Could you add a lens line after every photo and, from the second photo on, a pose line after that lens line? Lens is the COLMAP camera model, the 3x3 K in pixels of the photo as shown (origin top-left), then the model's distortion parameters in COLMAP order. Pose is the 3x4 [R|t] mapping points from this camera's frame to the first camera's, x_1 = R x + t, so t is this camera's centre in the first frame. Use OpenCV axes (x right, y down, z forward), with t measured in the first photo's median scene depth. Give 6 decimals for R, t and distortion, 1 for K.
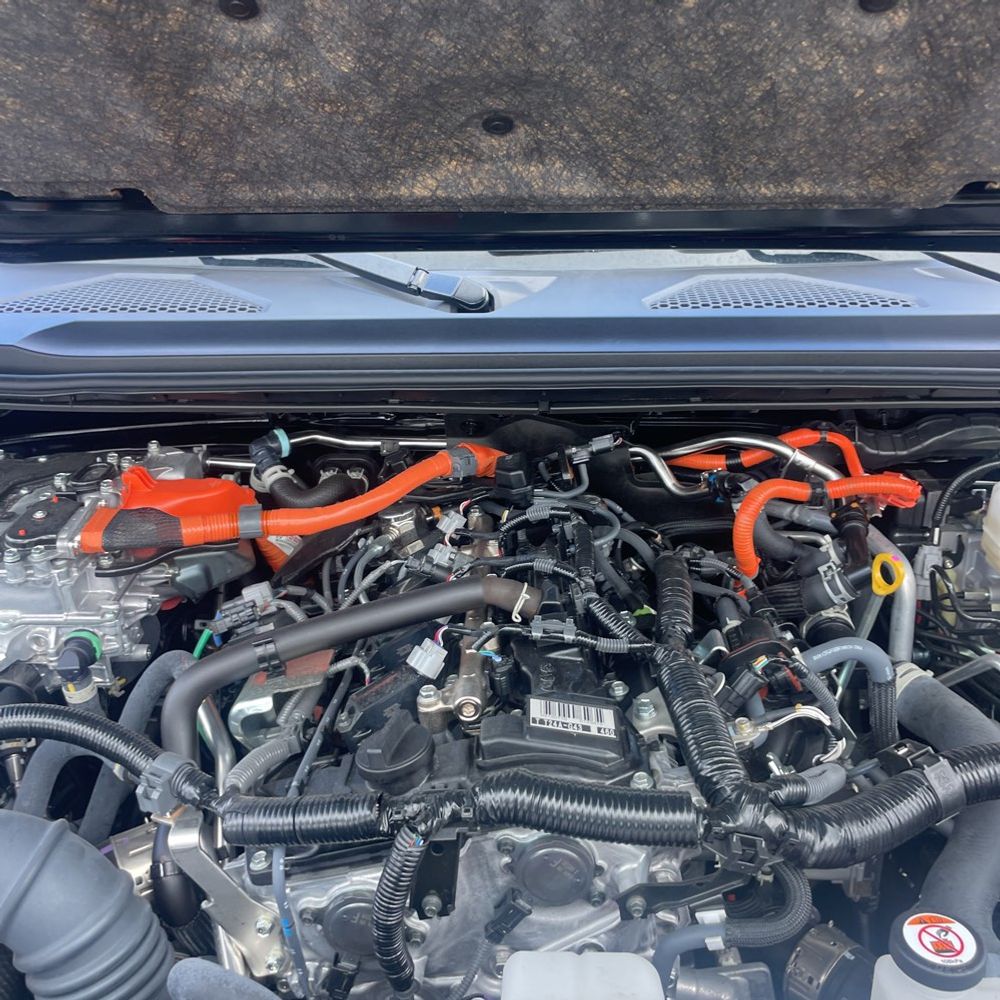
lens RADIAL K [[1015.1, 0, 497.4], [0, 1015.1, 486.1], [0, 0, 1]] dist [0.084987, -0.132420]
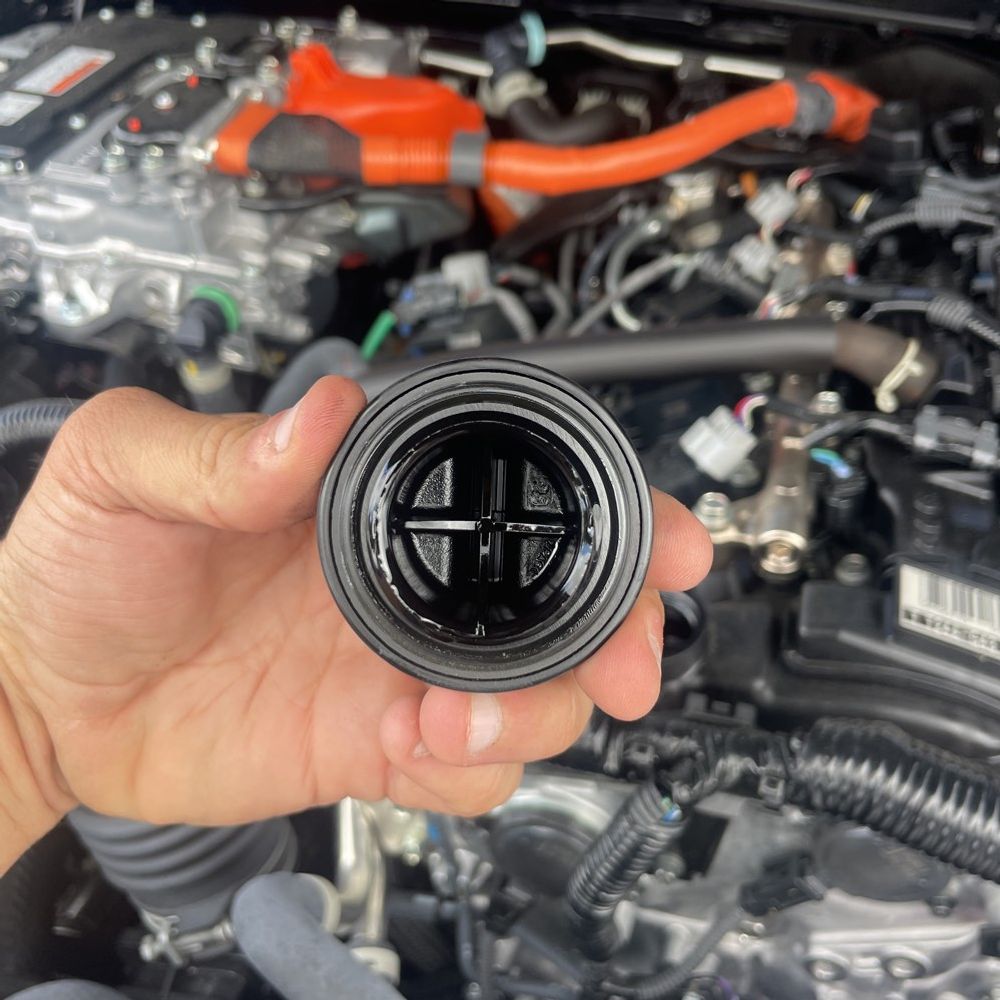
lens RADIAL K [[1036.2, 0, 500.0], [0, 1036.2, 500.0], [0, 0, 1]] dist [0.093007, -0.190372]
pose [[0.964811, 0.200191, -0.170482, -0.079244], [-0.132623, 0.930331, 0.341900, 0.008917], [0.227050, -0.307259, 0.924143, 0.390435]]
